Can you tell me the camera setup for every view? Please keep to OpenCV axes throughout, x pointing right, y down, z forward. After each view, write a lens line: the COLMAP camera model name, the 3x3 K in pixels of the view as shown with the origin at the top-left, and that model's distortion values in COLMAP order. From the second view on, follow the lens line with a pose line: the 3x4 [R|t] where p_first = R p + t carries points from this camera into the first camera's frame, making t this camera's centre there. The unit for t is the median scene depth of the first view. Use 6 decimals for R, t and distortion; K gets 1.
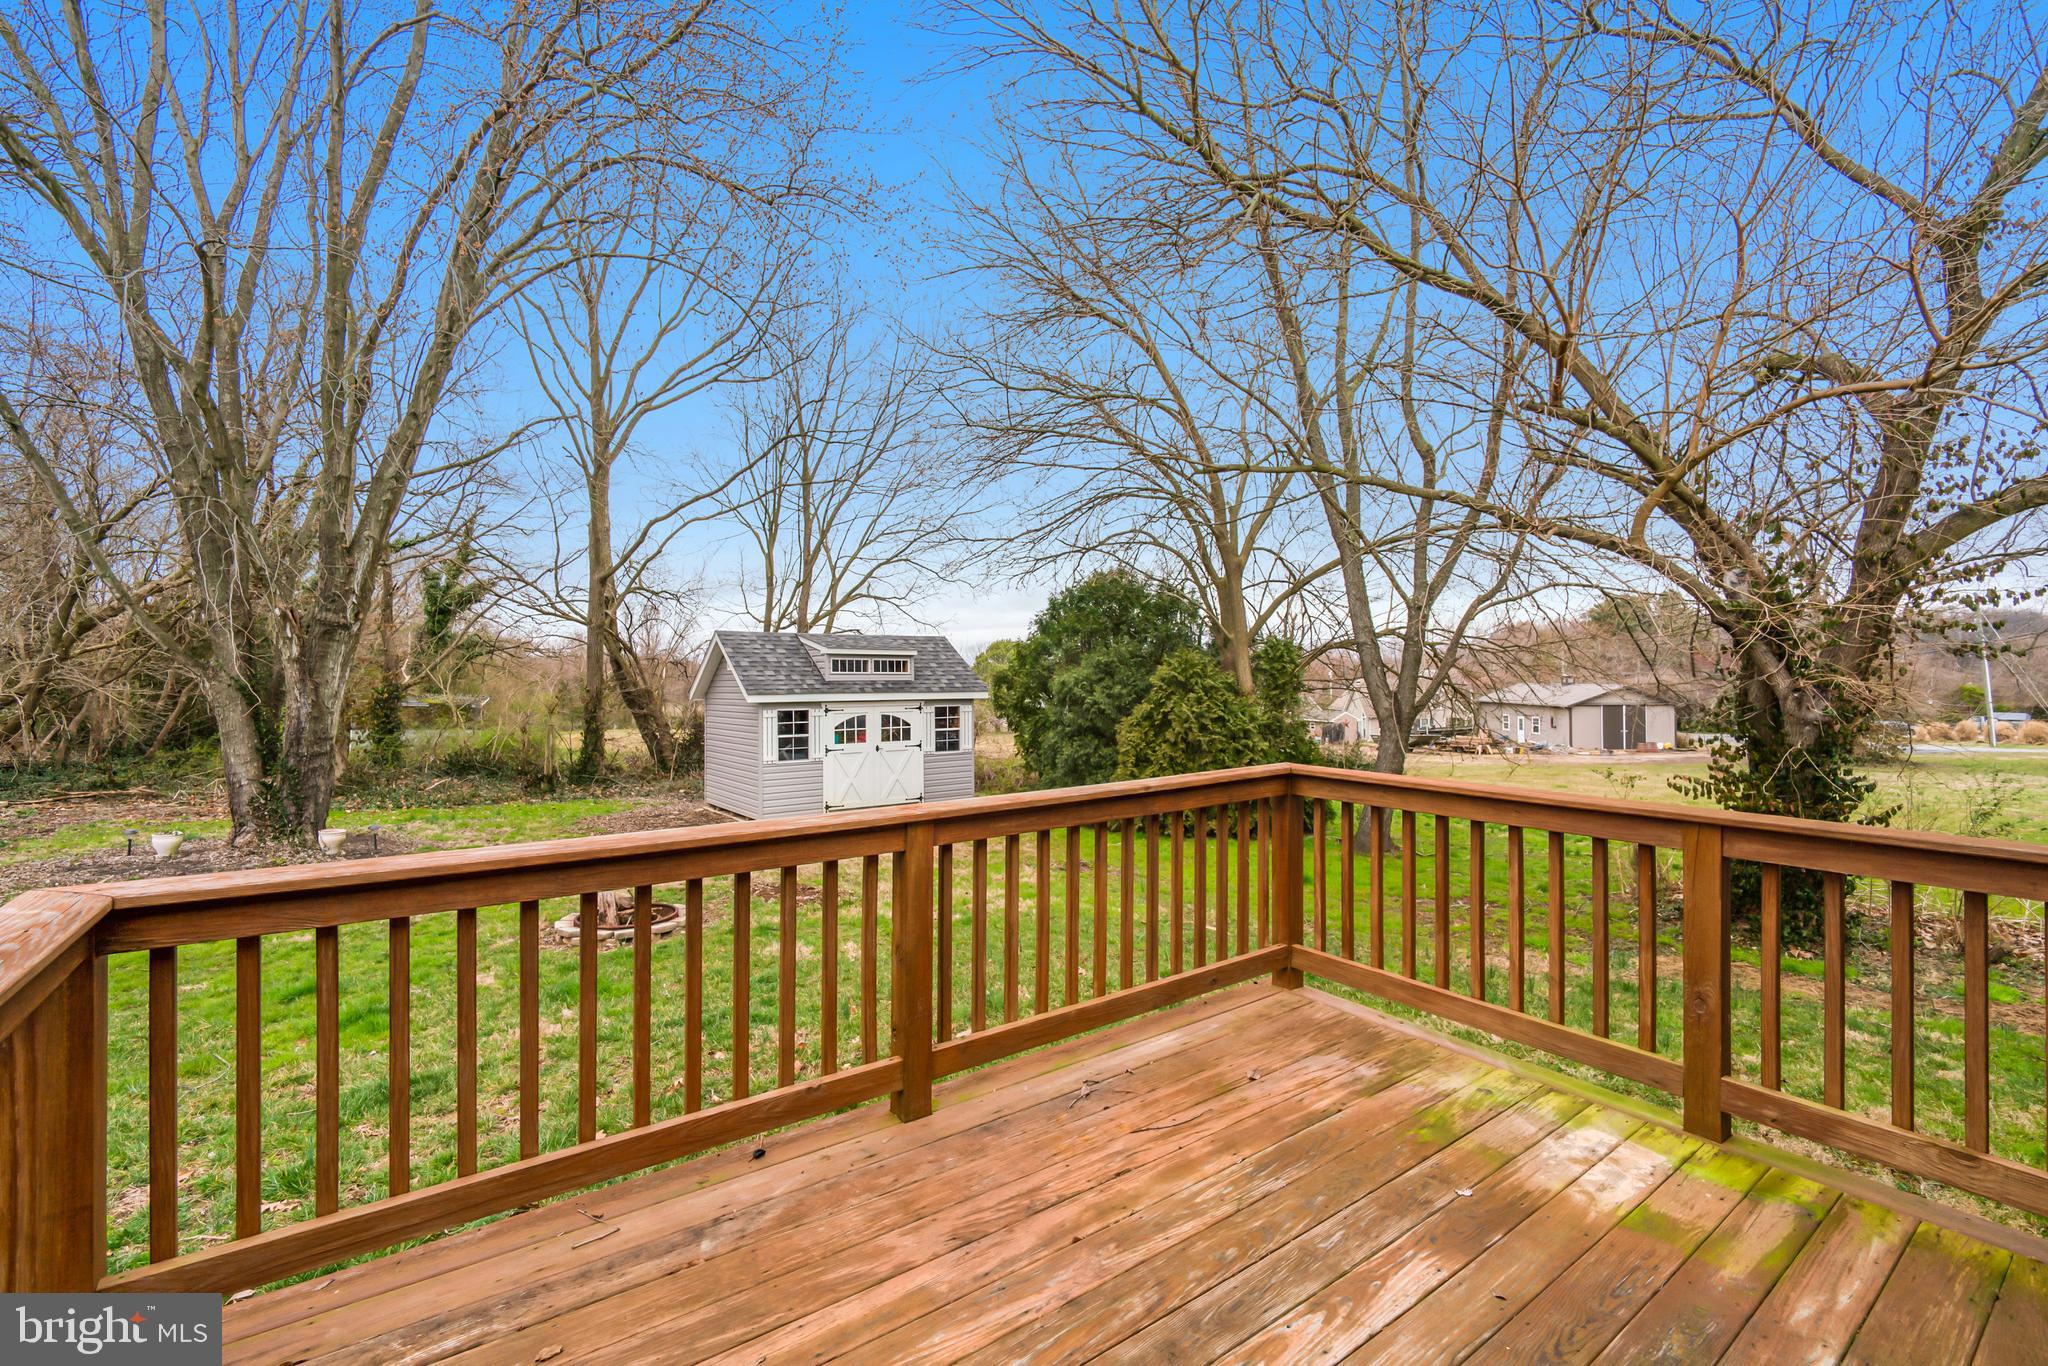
lens RADIAL K [[884.3, 0, 1017.7], [0, 884.3, 672.1], [0, 0, 1]] dist [-0.006400, -0.000120]
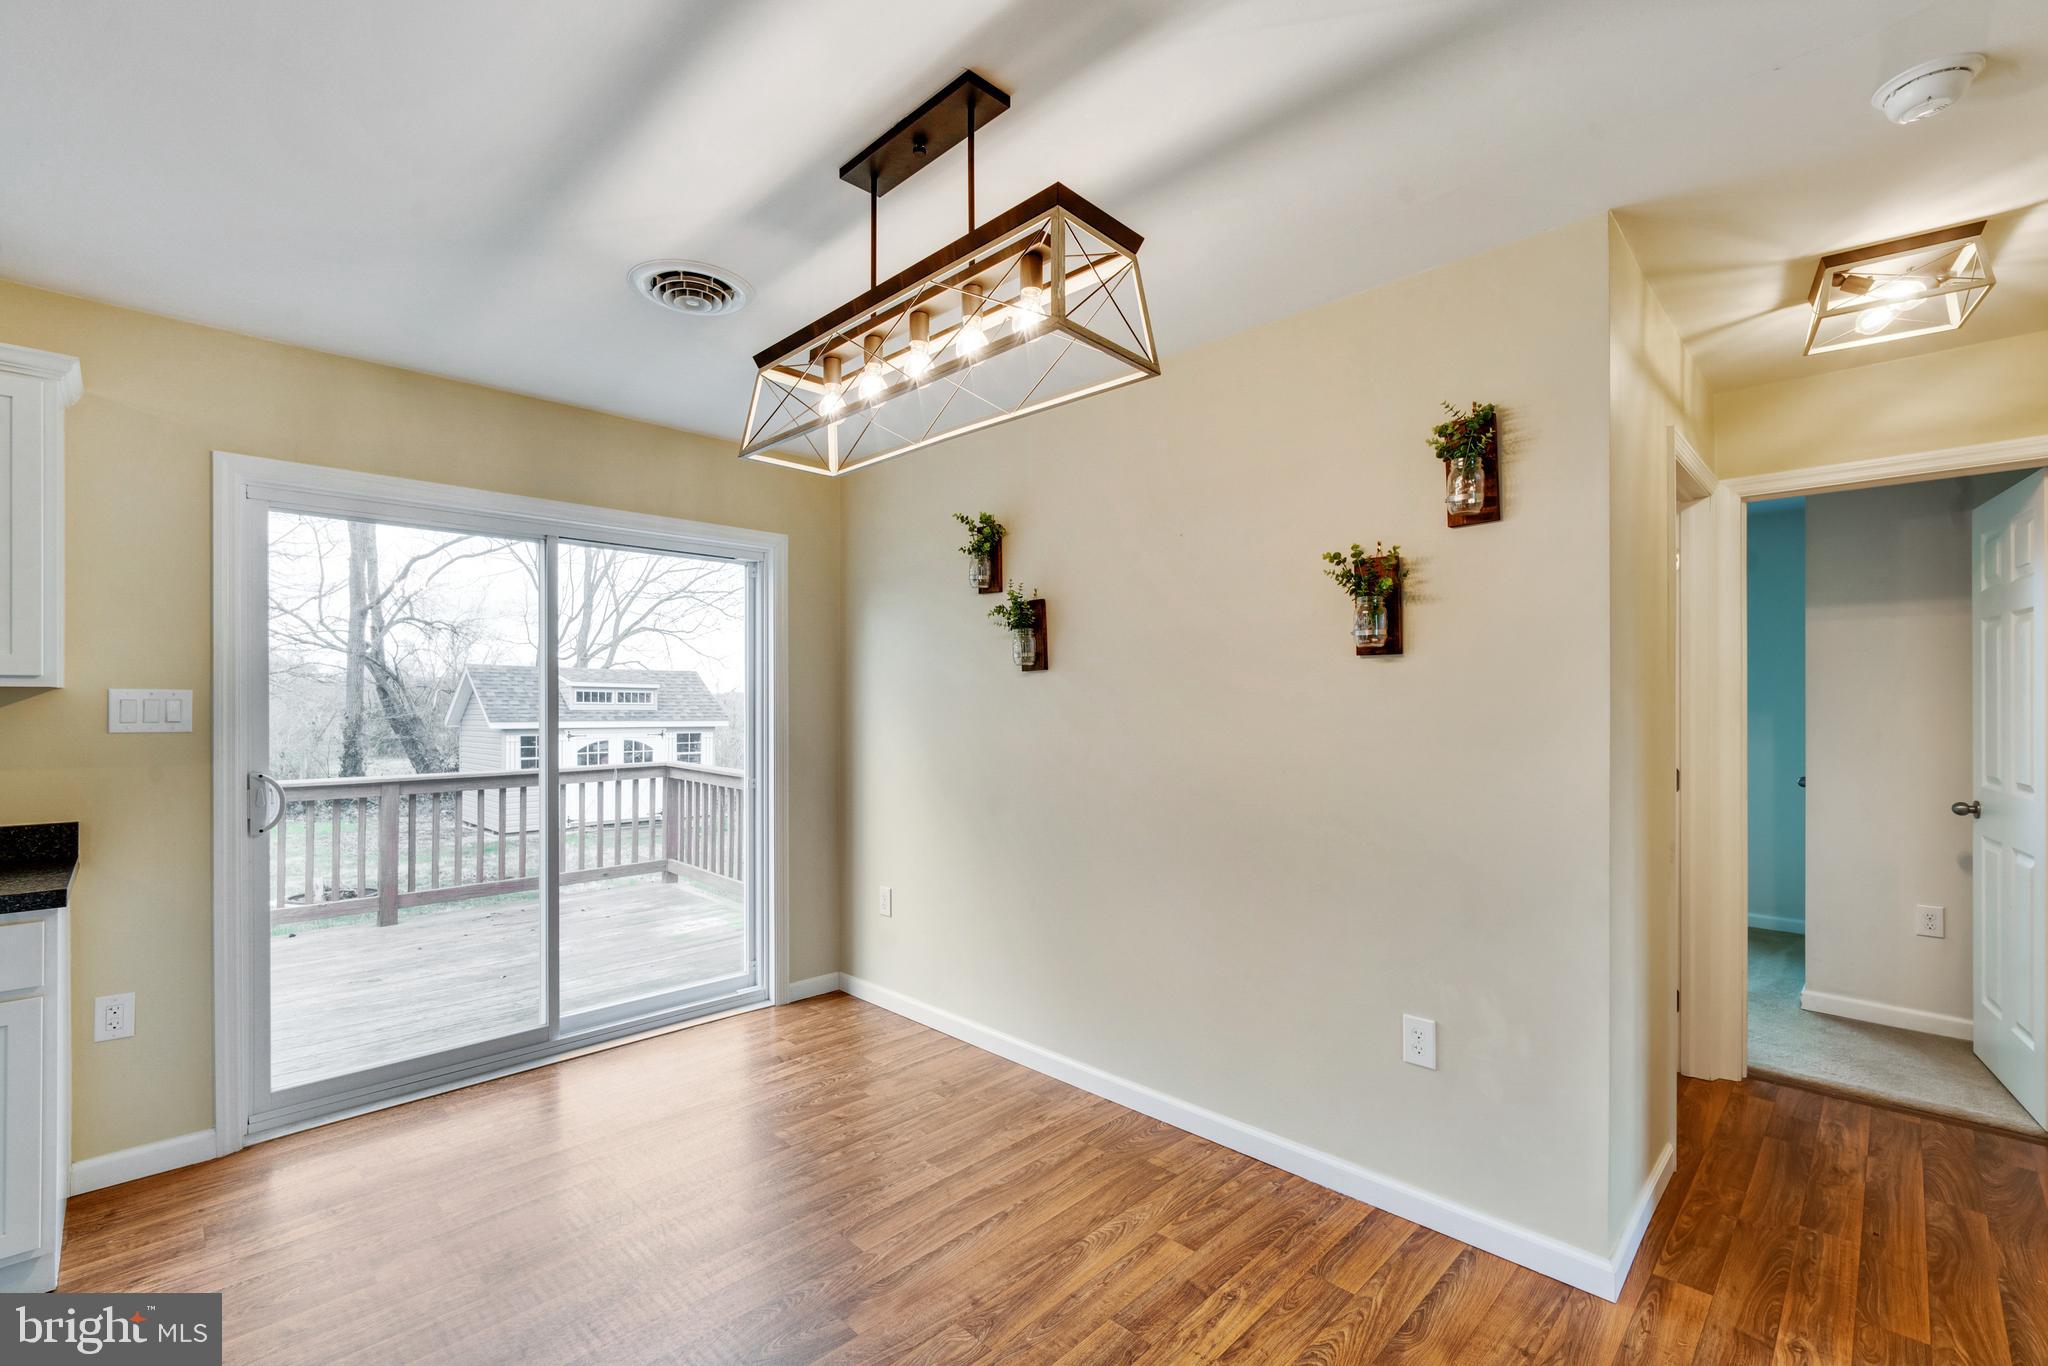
lens RADIAL K [[884.3, 0, 1007.1], [0, 884.3, 698.8], [0, 0, 1]] dist [-0.006400, -0.000120]
pose [[0.987260, 0.012591, 0.158618, 0.149204], [-0.011845, 0.999914, -0.005647, -0.004228], [-0.158675, 0.003696, 0.987324, -0.193604]]
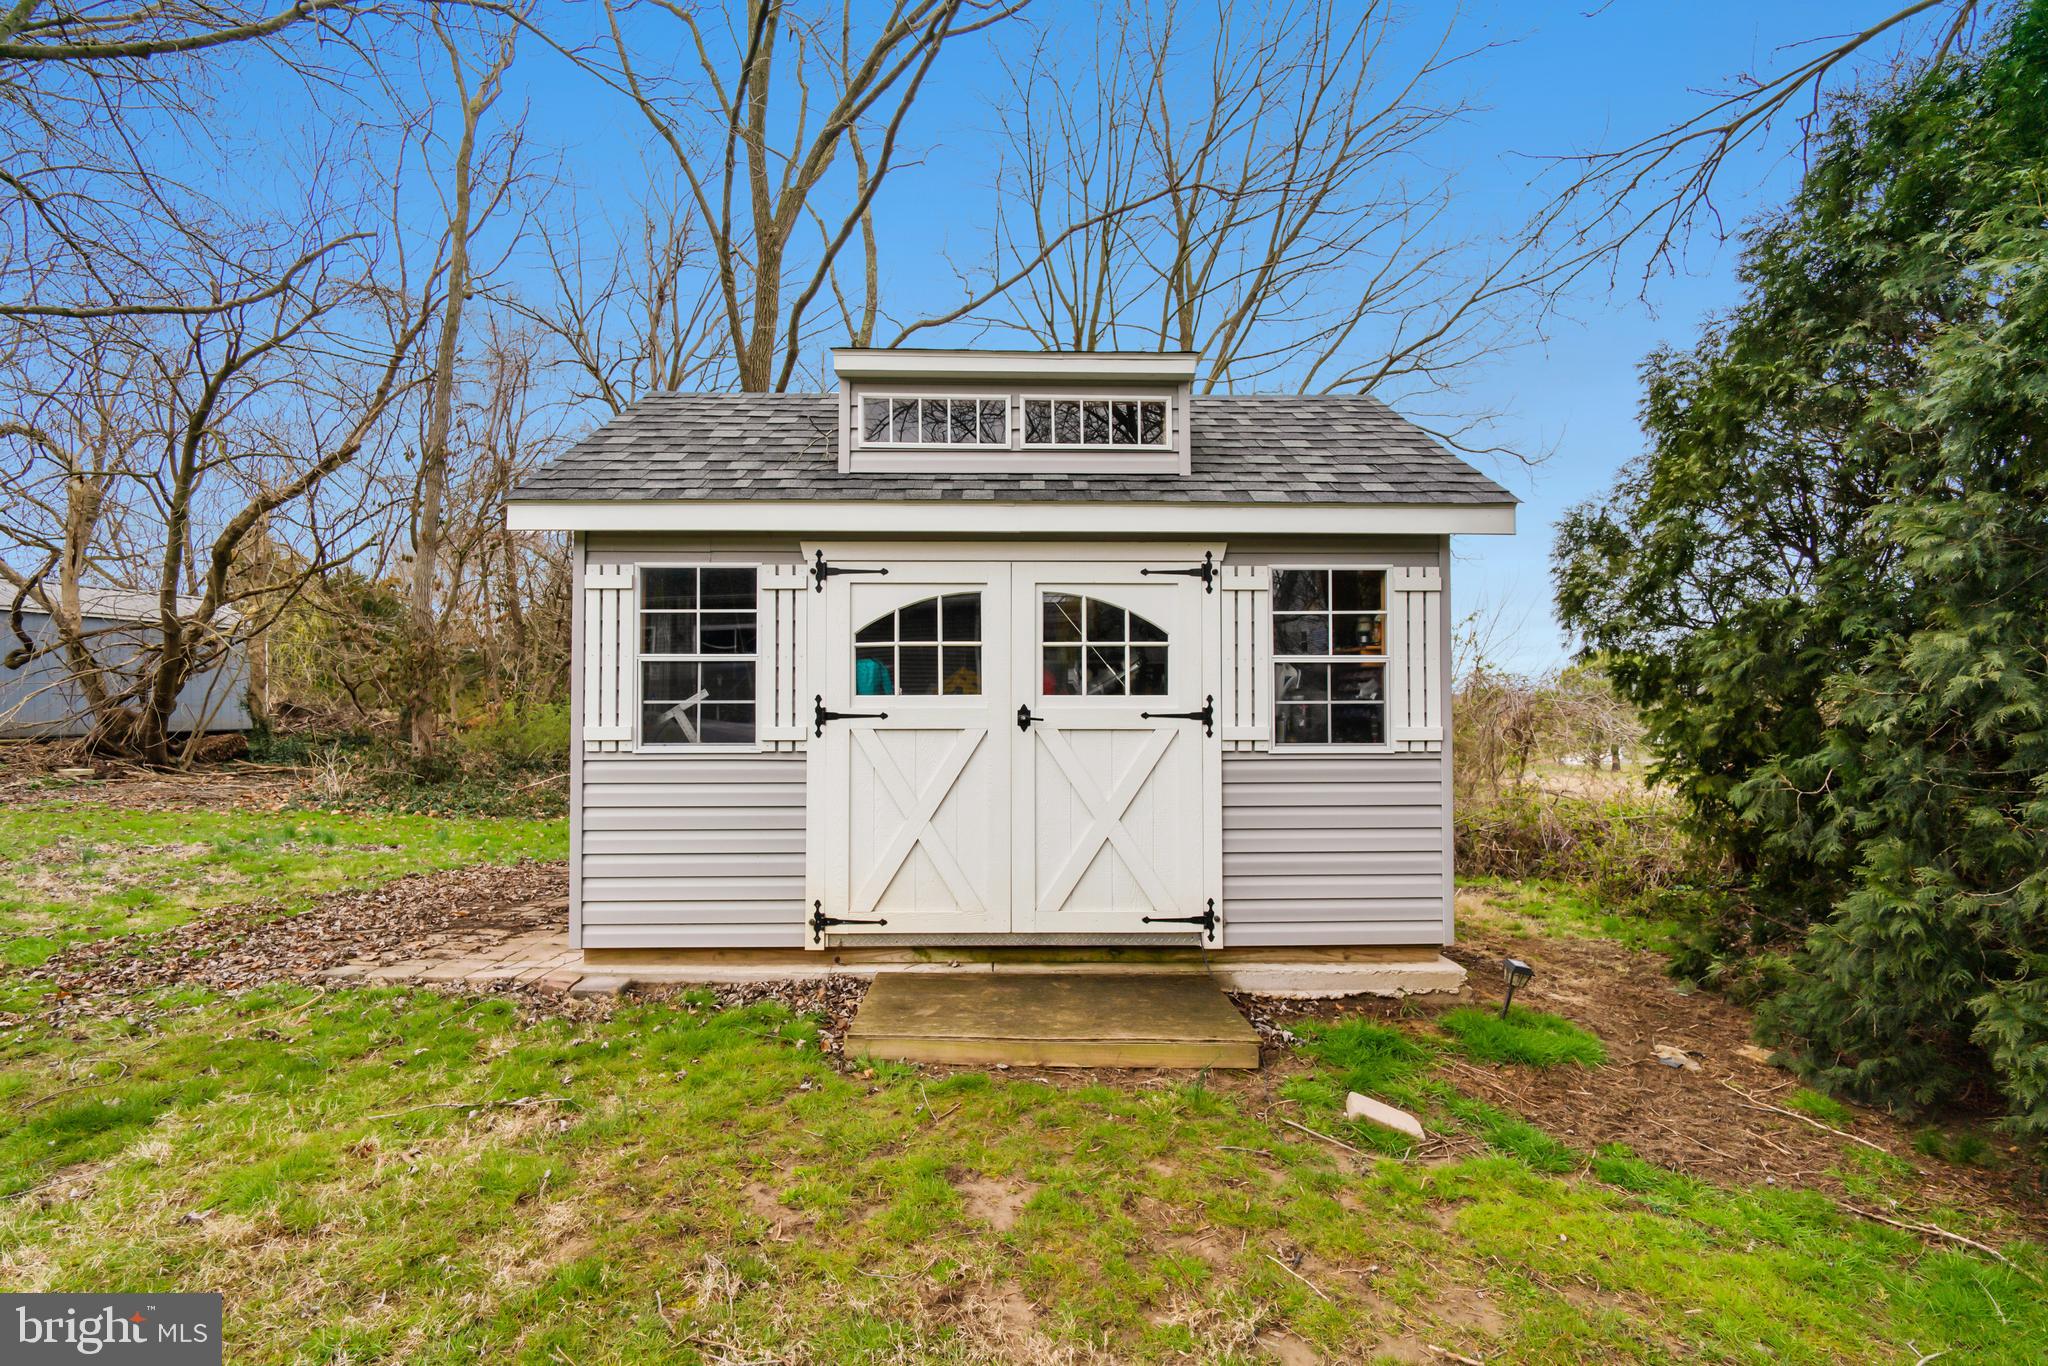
lens RADIAL K [[884.3, 0, 1012.5], [0, 884.3, 679.2], [0, 0, 1]] dist [-0.006400, -0.000120]
pose [[0.825157, 0.002399, -0.564898, -0.010247], [-0.001282, 0.999996, 0.002373, 0.072850], [0.564902, -0.001234, 0.825157, 0.766023]]
